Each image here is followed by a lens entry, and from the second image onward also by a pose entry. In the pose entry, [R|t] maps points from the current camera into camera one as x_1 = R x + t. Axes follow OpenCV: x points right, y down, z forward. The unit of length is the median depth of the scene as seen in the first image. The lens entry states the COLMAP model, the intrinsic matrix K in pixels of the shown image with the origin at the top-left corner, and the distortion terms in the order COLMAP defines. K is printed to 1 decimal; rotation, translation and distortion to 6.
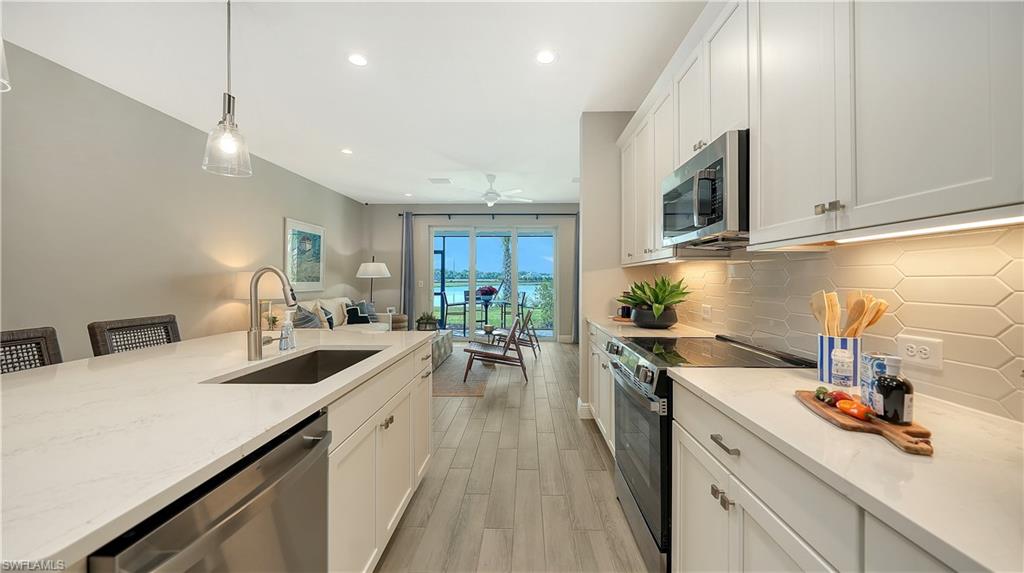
lens RADIAL K [[413.9, 0, 503.7], [0, 413.9, 278.3], [0, 0, 1]] dist [-0.000548, -0.000010]
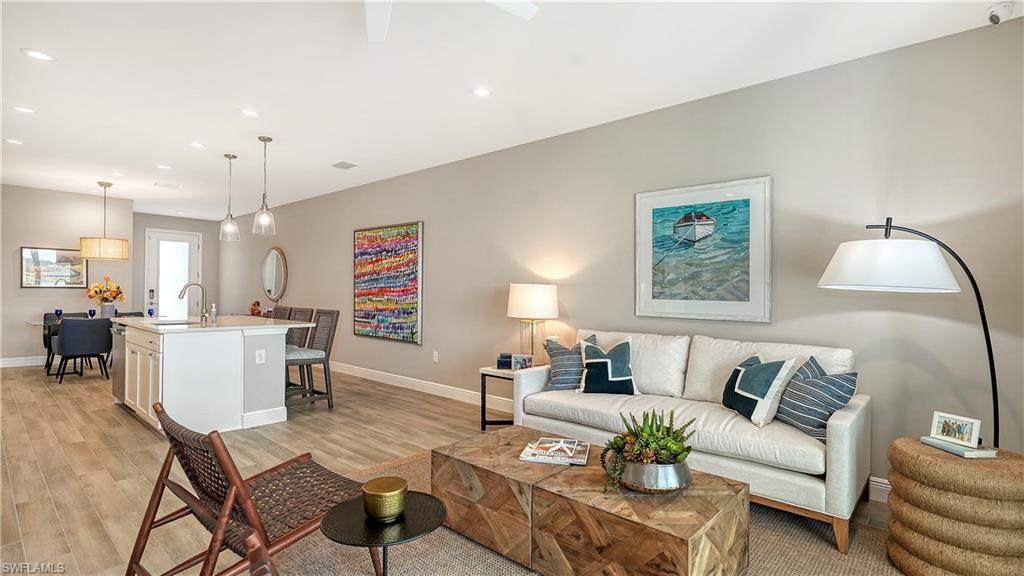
lens RADIAL K [[448.5, 0, 512.0], [0, 448.5, 288.0], [0, 0, 1]] dist [-0.016135, 0.000074]
pose [[-0.612329, -0.015090, -0.790459, 0.088642], [-0.011335, 0.999883, -0.010307, 0.001455], [0.790522, 0.002648, -0.612428, 1.045239]]
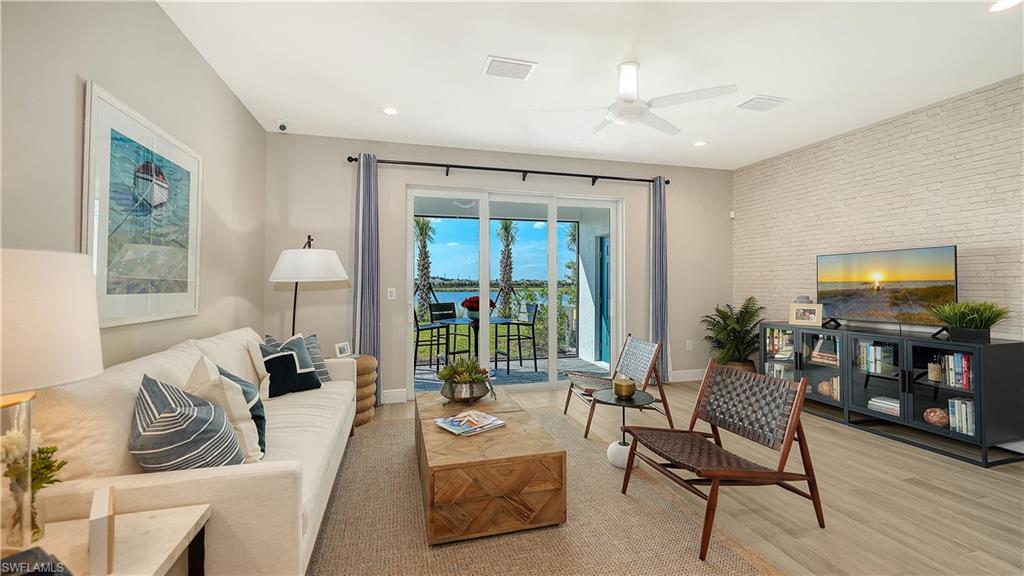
lens RADIAL K [[450.2, 0, 522.4], [0, 450.2, 276.4], [0, 0, 1]] dist [0.000866, 0.000093]
pose [[0.945757, 0.001004, 0.324873, -0.276950], [0.004220, 0.999873, -0.015375, 0.001111], [-0.324847, 0.015912, 0.945633, 0.487806]]
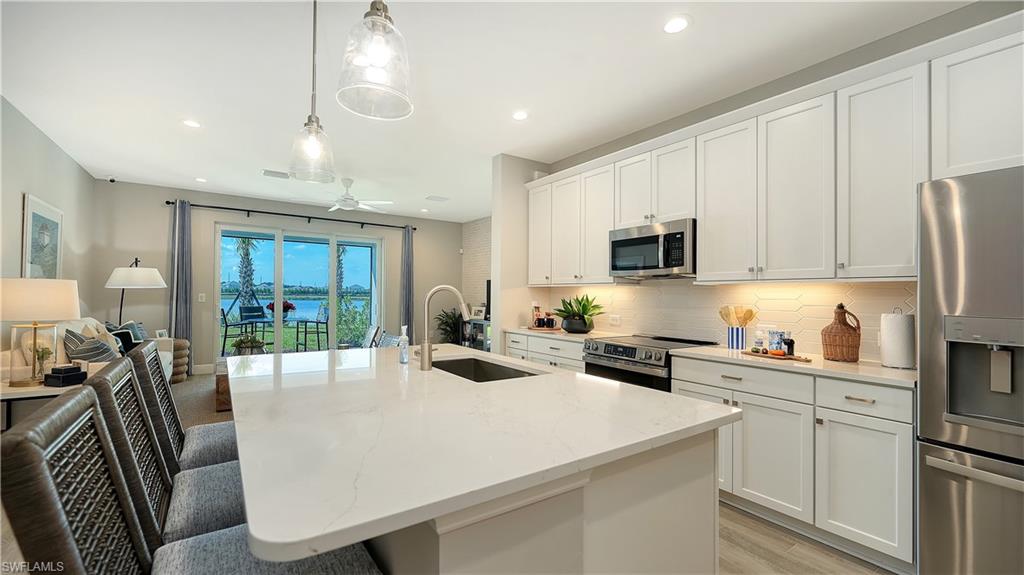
lens RADIAL K [[452.1, 0, 536.7], [0, 452.1, 296.2], [0, 0, 1]] dist [0.003498, -0.000523]
pose [[0.784513, 0.009493, 0.620039, -0.282518], [-0.015188, 0.999877, 0.003908, -0.002227], [-0.619926, -0.012483, 0.784561, -0.034298]]
